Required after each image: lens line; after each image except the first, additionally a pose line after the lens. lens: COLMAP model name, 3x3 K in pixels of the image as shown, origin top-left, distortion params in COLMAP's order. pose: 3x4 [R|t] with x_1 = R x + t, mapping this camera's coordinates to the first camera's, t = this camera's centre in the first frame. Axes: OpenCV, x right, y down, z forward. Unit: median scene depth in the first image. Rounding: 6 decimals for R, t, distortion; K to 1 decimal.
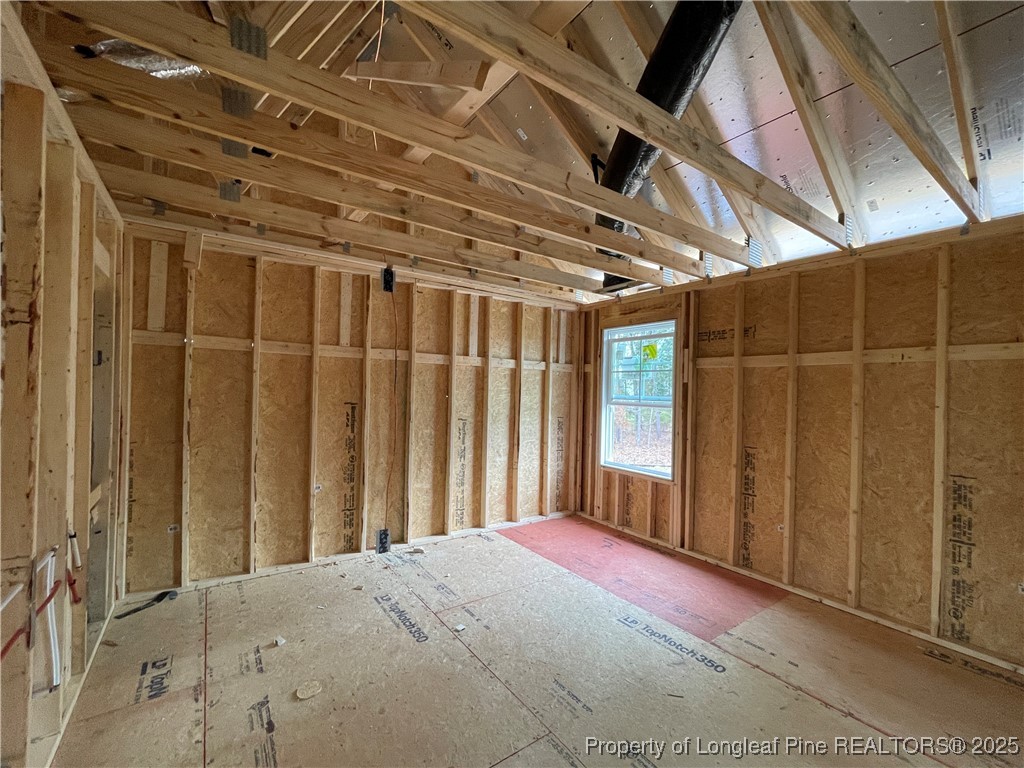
lens RADIAL K [[429.3, 0, 496.5], [0, 429.3, 388.0], [0, 0, 1]] dist [0.001223, 0.000413]
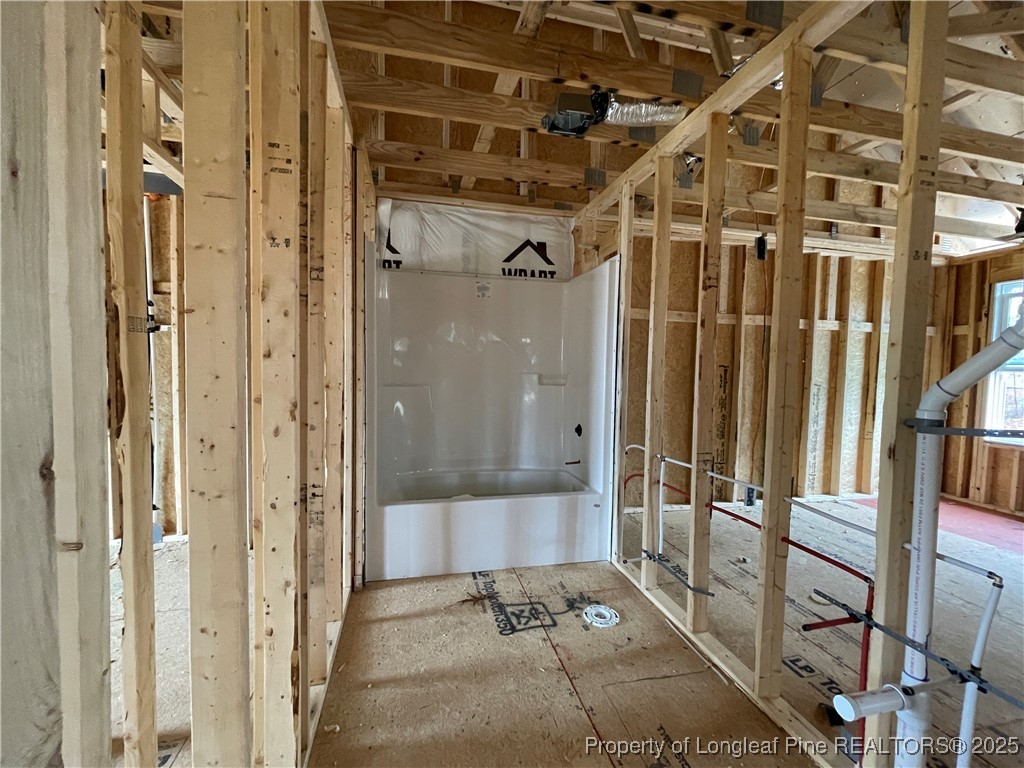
lens RADIAL K [[429.3, 0, 511.8], [0, 429.3, 386.9], [0, 0, 1]] dist [0.001223, 0.000413]
pose [[0.933217, 0.010741, -0.359154, -0.376222], [0.003852, 0.999197, 0.039892, 0.035672], [0.359293, -0.038611, 0.932426, -0.173334]]
